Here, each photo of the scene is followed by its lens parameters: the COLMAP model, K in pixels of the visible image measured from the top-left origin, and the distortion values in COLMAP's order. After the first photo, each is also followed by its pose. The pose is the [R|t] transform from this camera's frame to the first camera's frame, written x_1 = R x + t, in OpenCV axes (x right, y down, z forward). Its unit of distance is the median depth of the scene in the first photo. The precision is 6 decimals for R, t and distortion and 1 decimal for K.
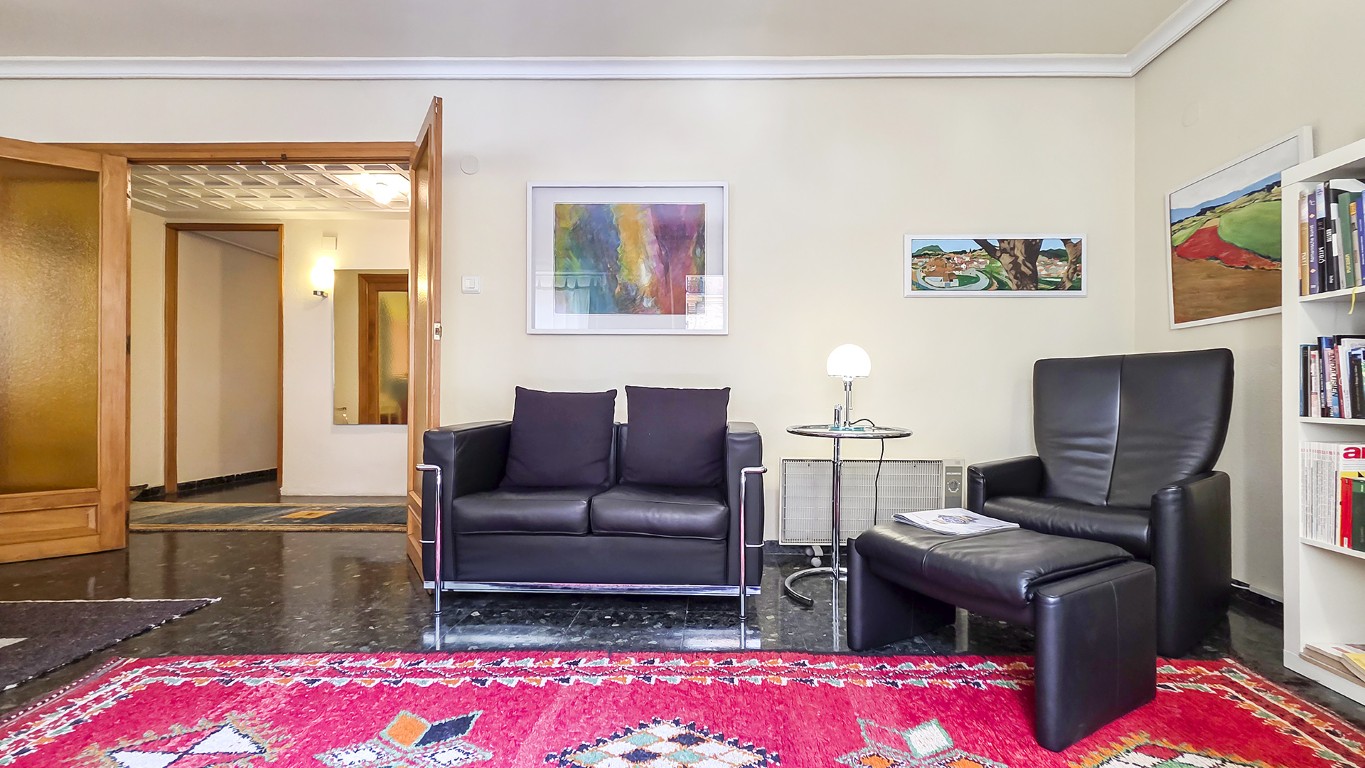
lens RADIAL K [[578.6, 0, 703.6], [0, 578.6, 414.0], [0, 0, 1]] dist [0.004054, -0.000727]
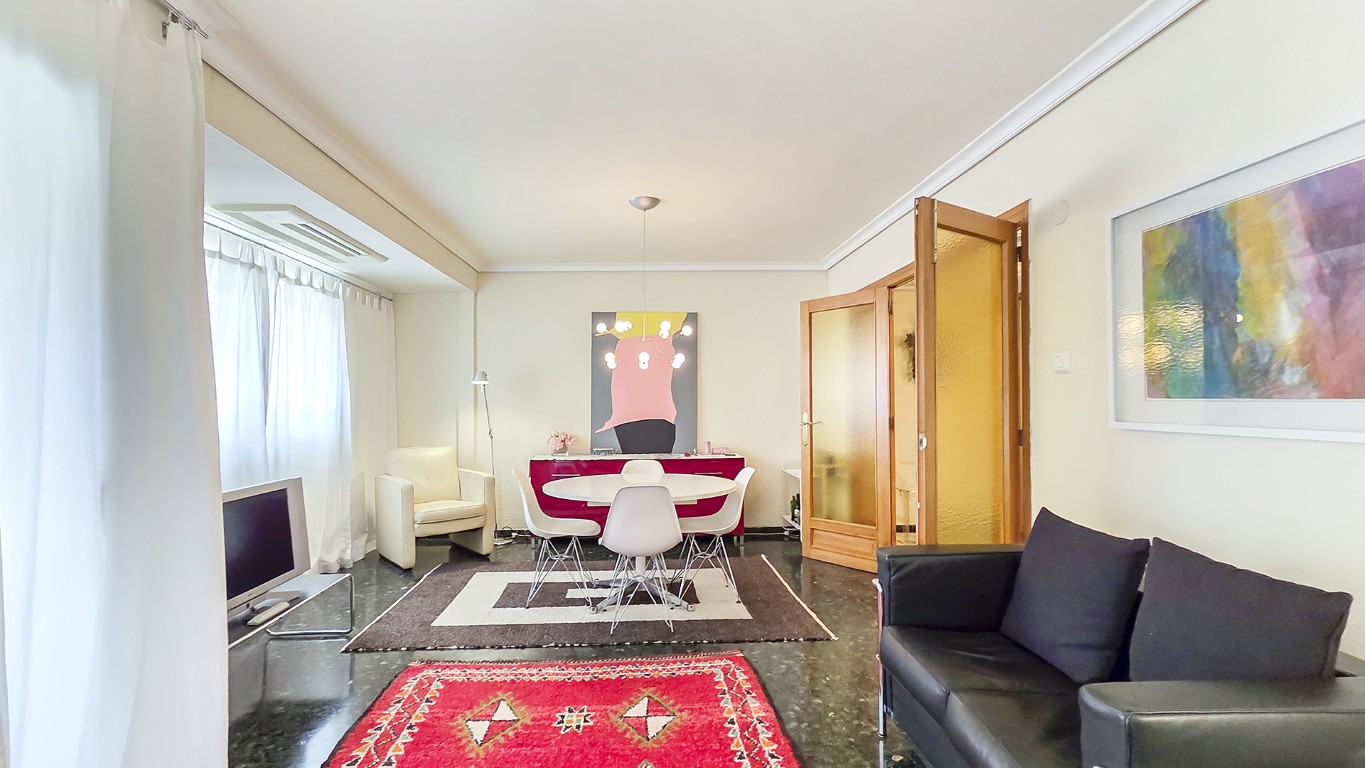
lens RADIAL K [[621.6, 0, 655.0], [0, 621.6, 414.3], [0, 0, 1]] dist [0.002595, 0.000082]
pose [[0.032984, 0.014277, -0.999354, 0.470303], [-0.019796, 0.999711, 0.013629, -0.170005], [0.999260, 0.019334, 0.033257, 0.466048]]
